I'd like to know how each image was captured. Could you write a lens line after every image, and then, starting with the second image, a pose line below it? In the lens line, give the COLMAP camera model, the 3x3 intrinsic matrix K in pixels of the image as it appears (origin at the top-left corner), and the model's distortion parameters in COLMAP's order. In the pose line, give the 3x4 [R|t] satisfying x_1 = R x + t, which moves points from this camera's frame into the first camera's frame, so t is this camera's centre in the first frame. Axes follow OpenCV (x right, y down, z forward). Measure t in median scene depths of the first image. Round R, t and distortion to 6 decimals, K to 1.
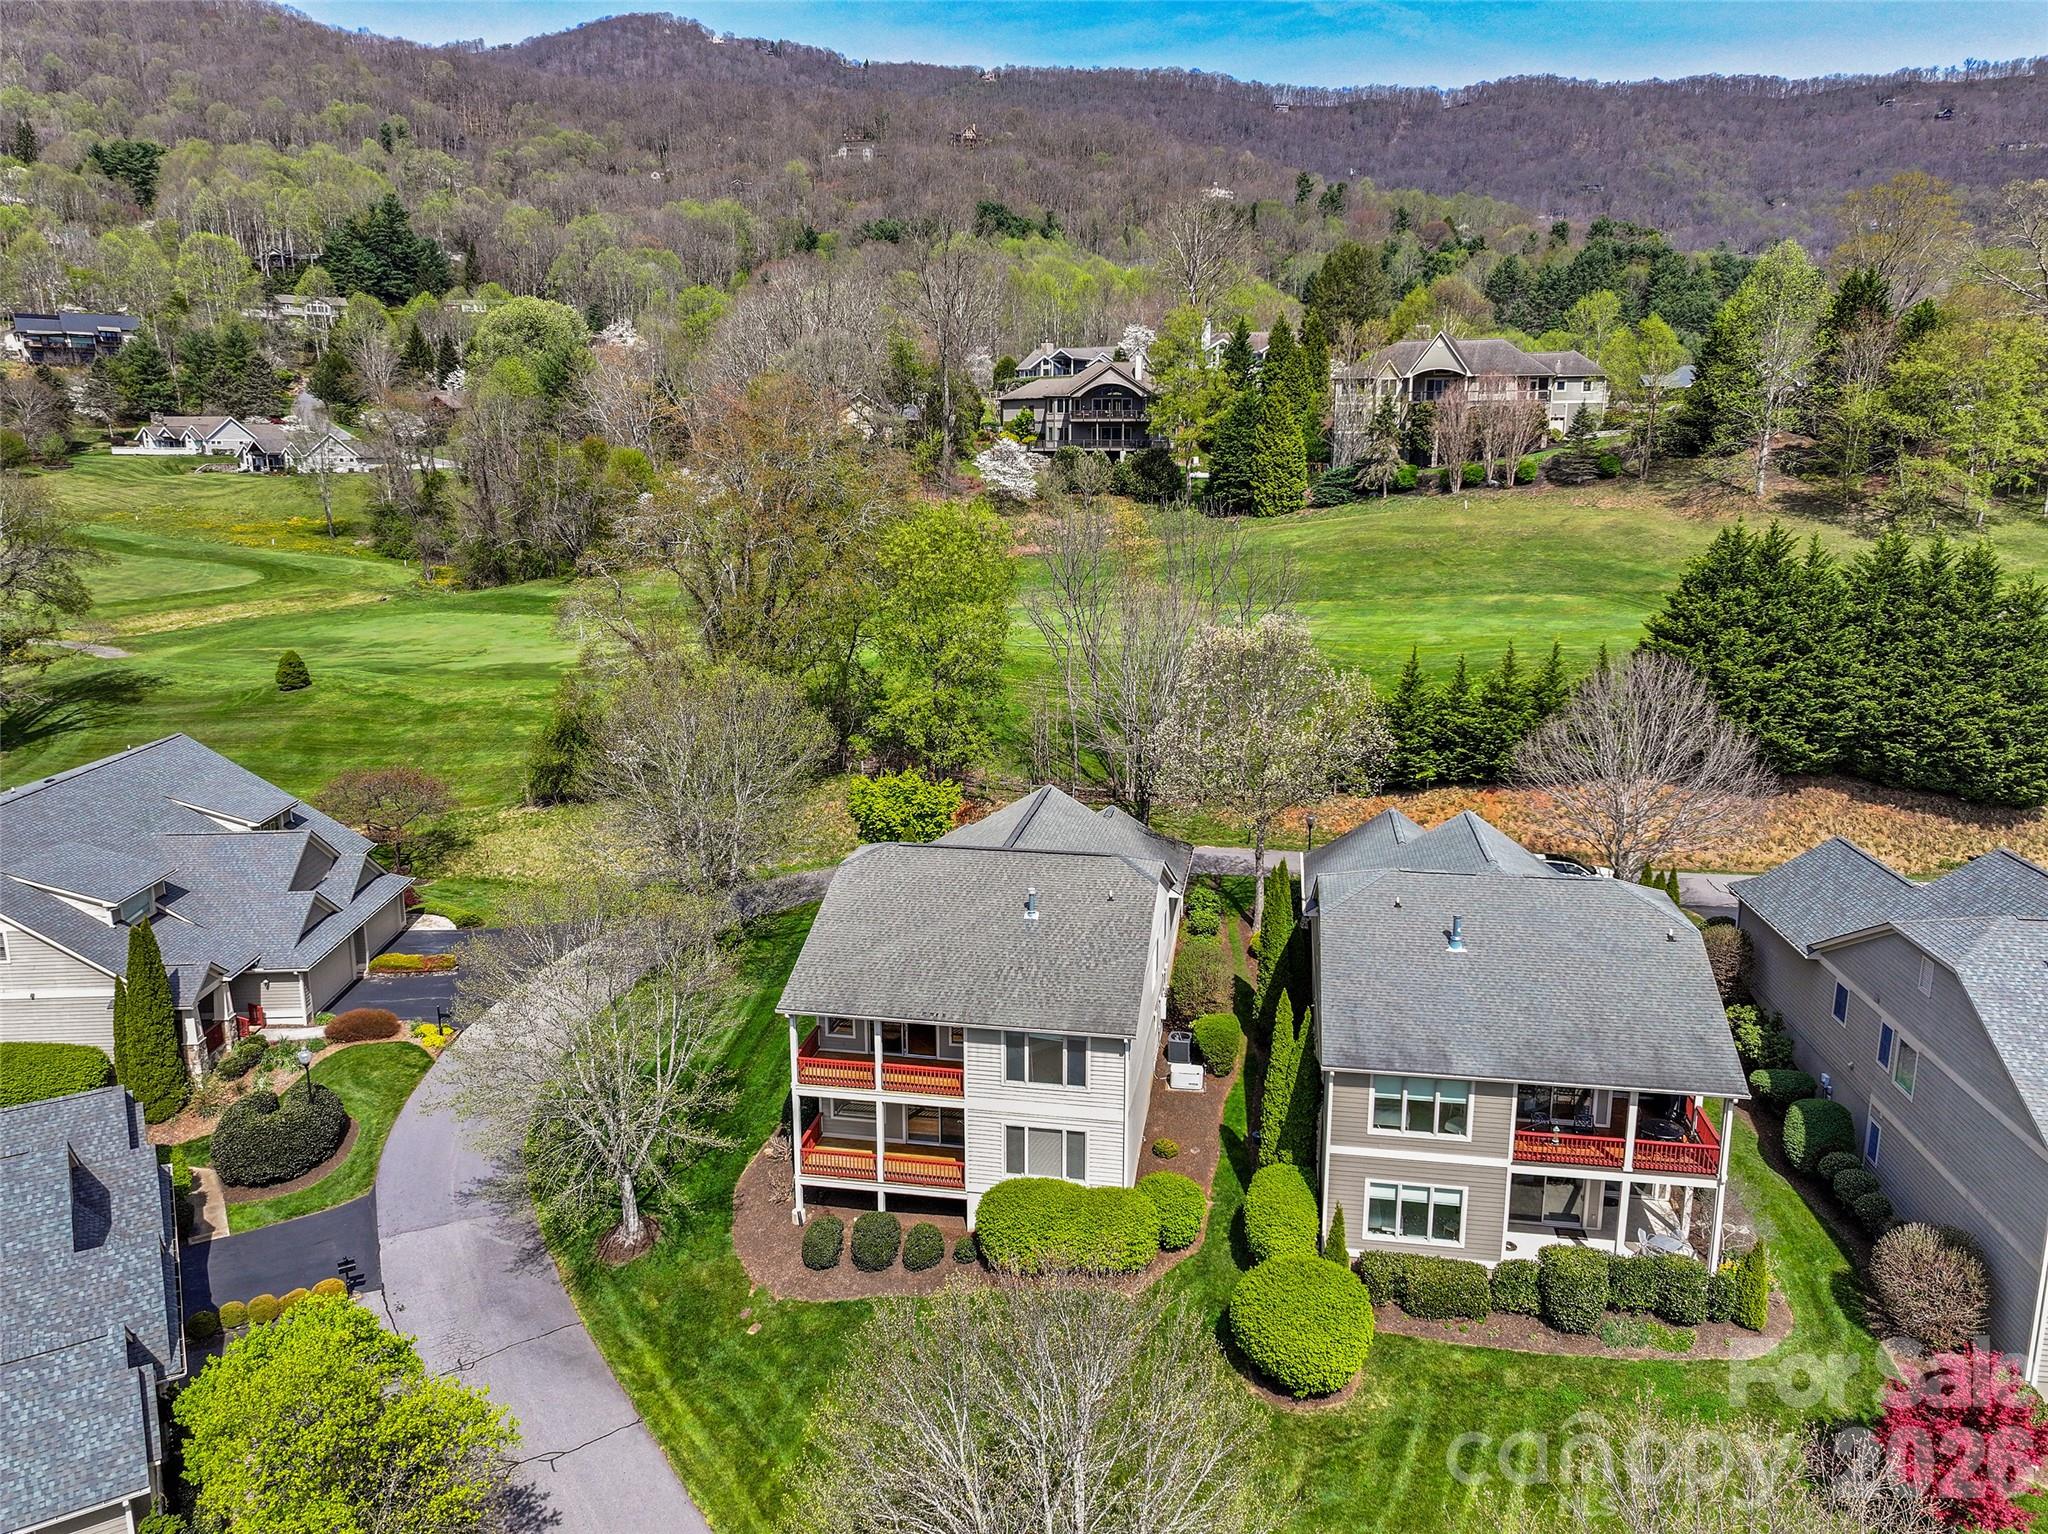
lens RADIAL K [[1434.0, 0, 1024.0], [0, 1434.0, 767.0], [0, 0, 1]] dist [0.012065, 0.008871]
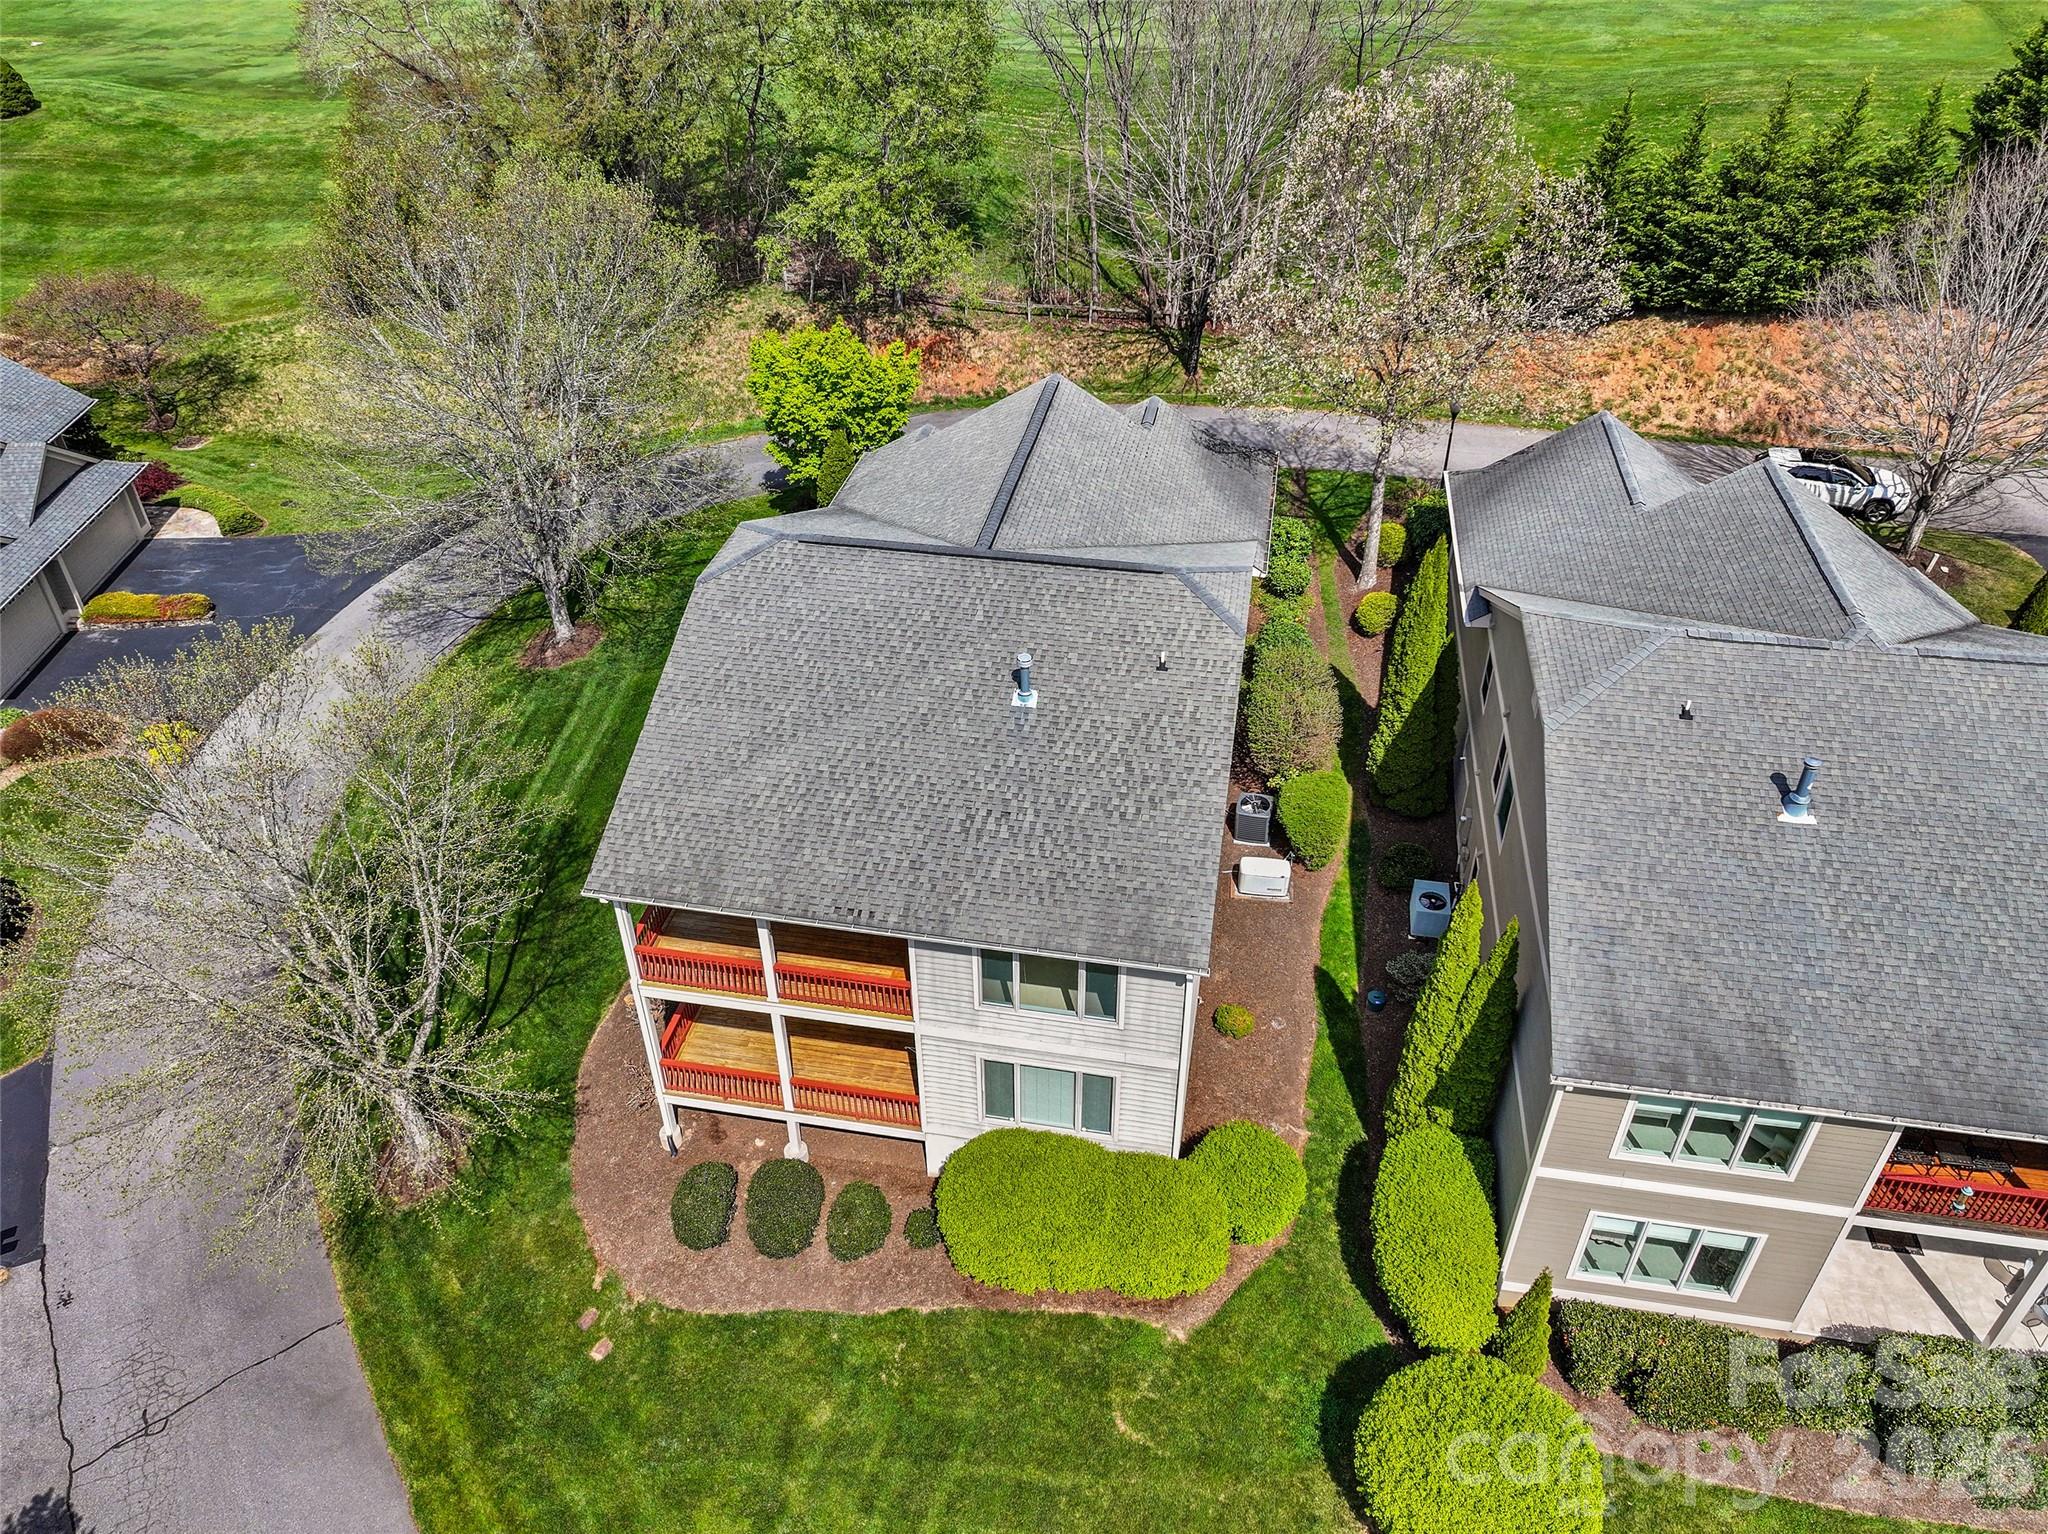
lens RADIAL K [[1443.7, 0, 1024.0], [0, 1443.7, 767.0], [0, 0, 1]] dist [0.000390, 0.019269]
pose [[0.999993, -0.002626, -0.002626, 0.004402], [0.003455, 0.917038, 0.398785, -0.073012], [0.001361, -0.398791, 0.917041, 0.325016]]
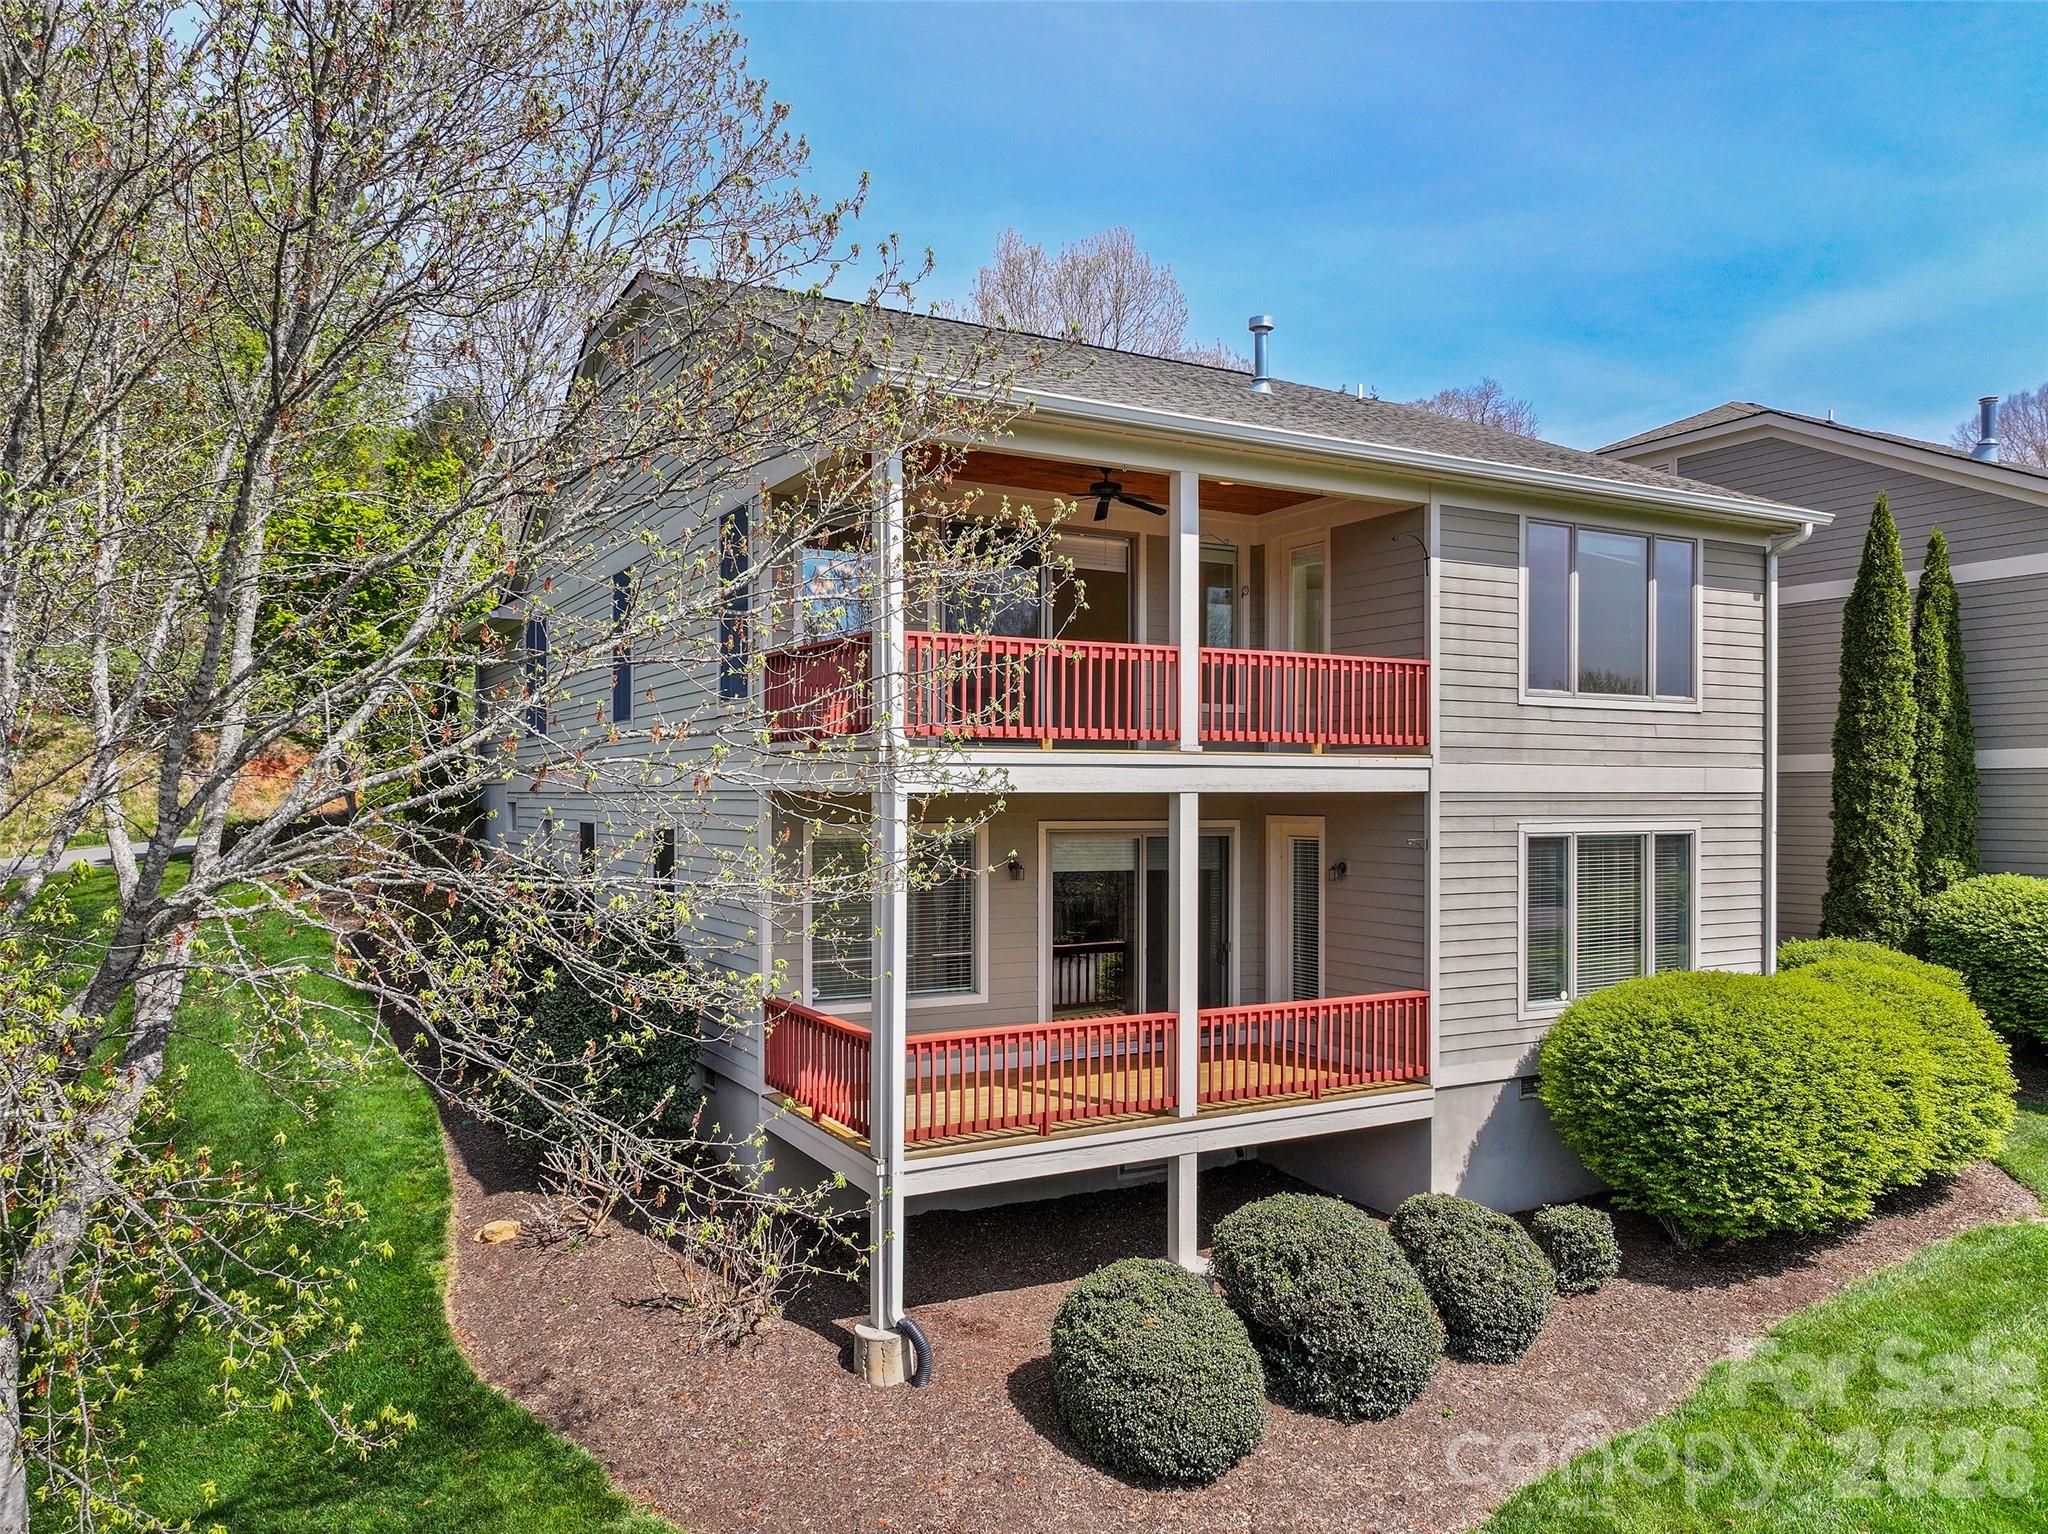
lens RADIAL K [[1443.7, 0, 1024.0], [0, 1443.7, 767.0], [0, 0, 1]] dist [0.000390, 0.019269]
pose [[0.775633, 0.012859, 0.631053, -0.204164], [0.137280, 0.972422, -0.188548, 0.187017], [-0.616074, 0.232876, 0.752477, 0.548954]]
